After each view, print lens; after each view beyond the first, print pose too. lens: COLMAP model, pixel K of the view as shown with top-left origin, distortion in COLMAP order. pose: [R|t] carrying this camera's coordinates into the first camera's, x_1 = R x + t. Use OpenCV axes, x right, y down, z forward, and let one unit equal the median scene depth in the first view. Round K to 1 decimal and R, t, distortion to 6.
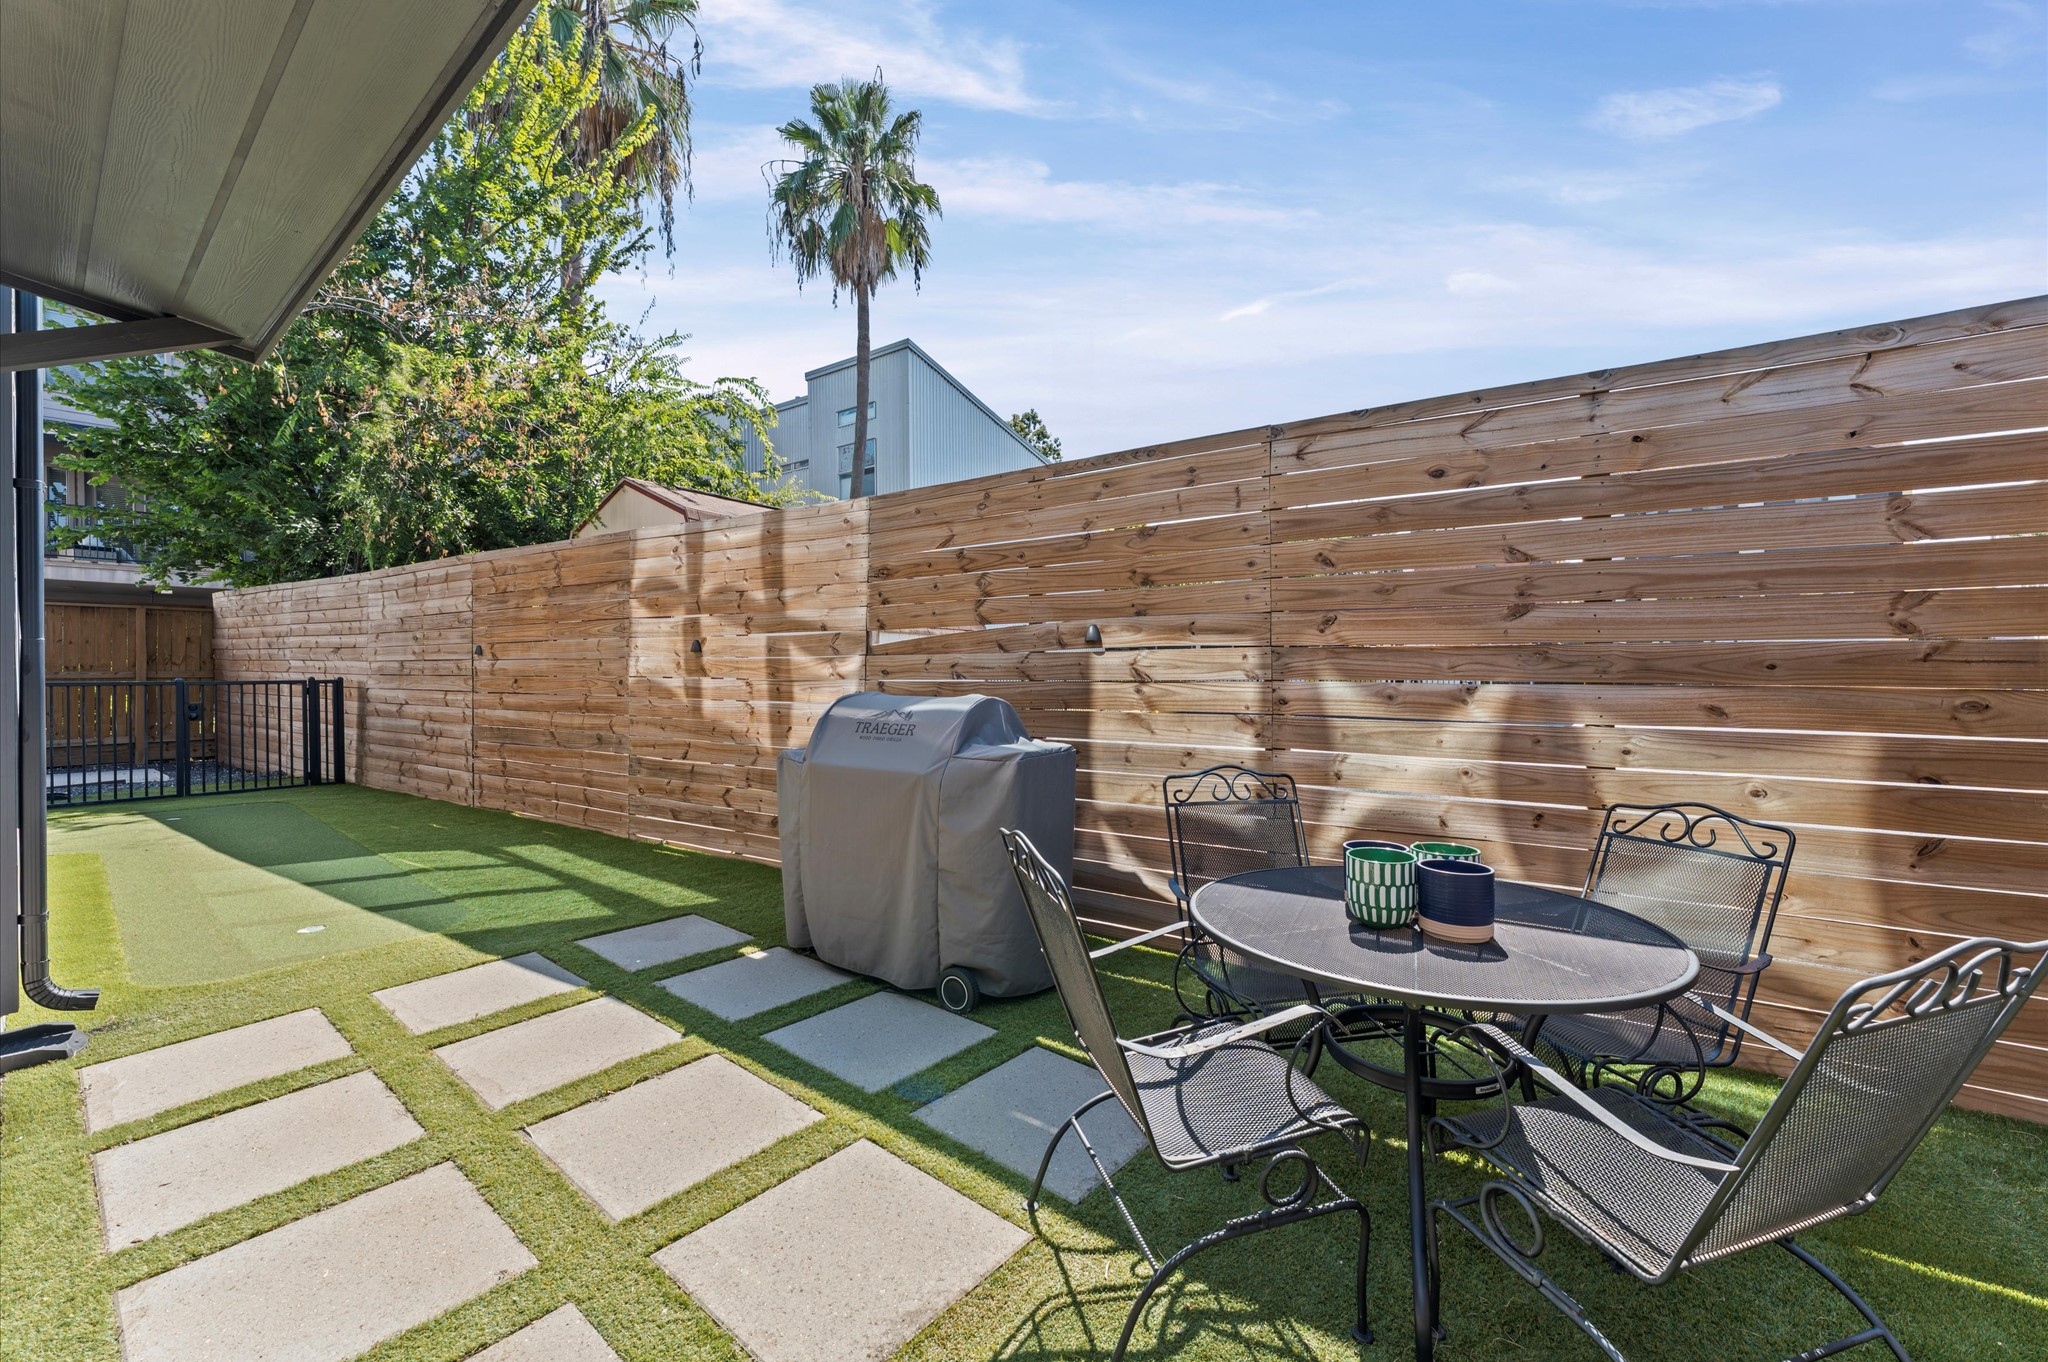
lens RADIAL K [[823.9, 0, 1027.0], [0, 823.9, 676.2], [0, 0, 1]] dist [0.001241, -0.000274]
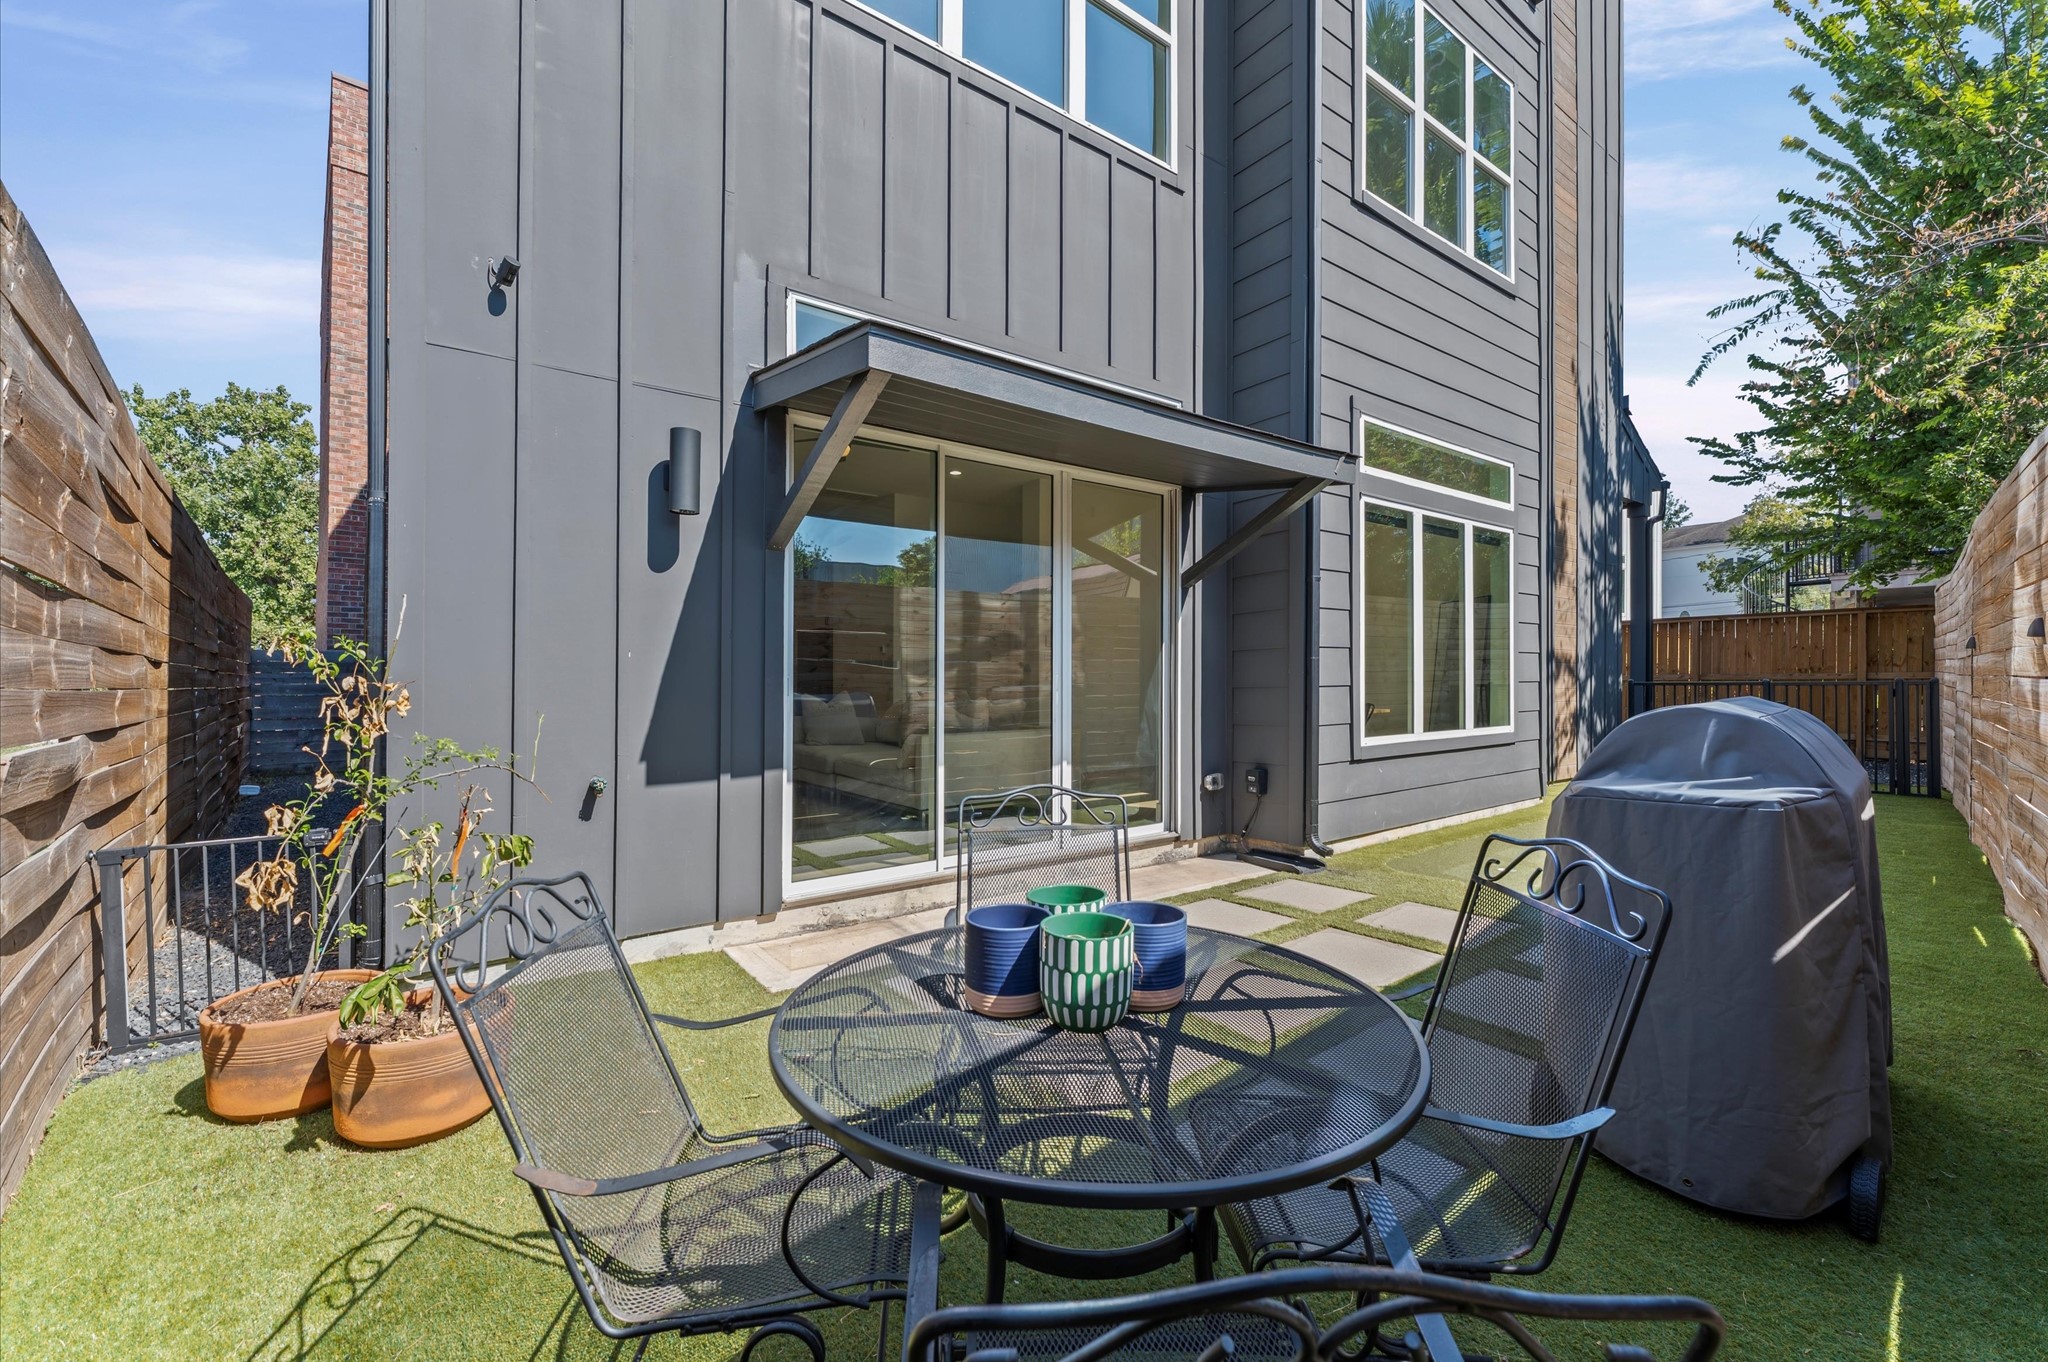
lens RADIAL K [[823.9, 0, 1020.2], [0, 823.9, 679.9], [0, 0, 1]] dist [0.001241, -0.000274]
pose [[-0.240931, 0.001101, -0.970542, 0.221695], [0.000068, 0.999999, 0.001117, 0.002207], [0.970542, 0.000203, -0.240931, 0.214478]]
